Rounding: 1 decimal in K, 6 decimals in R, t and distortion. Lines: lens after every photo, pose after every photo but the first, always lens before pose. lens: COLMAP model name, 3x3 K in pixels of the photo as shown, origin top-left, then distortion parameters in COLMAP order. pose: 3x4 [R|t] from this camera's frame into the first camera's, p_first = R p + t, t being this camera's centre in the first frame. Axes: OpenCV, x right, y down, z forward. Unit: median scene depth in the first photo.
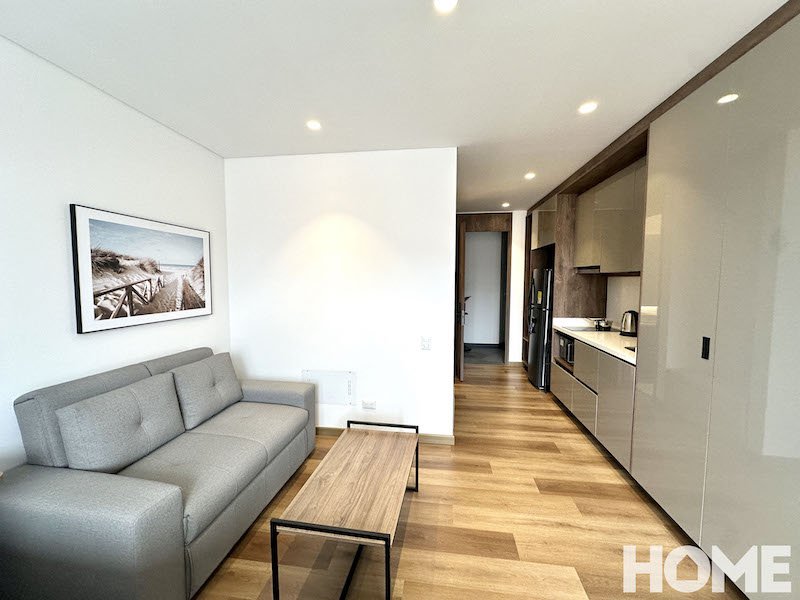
lens RADIAL K [[319.7, 0, 403.0], [0, 319.7, 298.6], [0, 0, 1]] dist [0.003895, 0.000273]
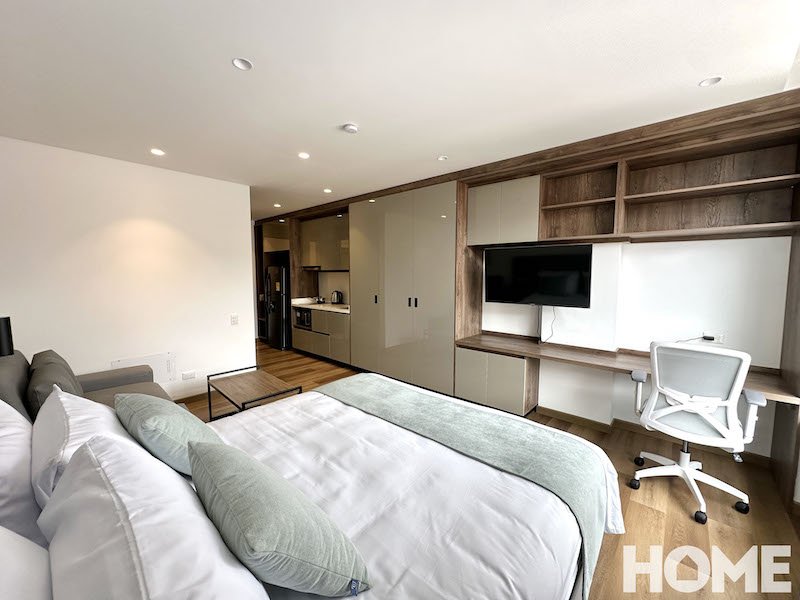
lens RADIAL K [[319.7, 0, 399.2], [0, 319.7, 297.3], [0, 0, 1]] dist [0.003895, 0.000273]
pose [[0.570349, -0.064796, 0.818843, -0.534882], [0.053935, 0.997687, 0.041380, 0.017526], [-0.819630, 0.020563, 0.572524, -0.324307]]
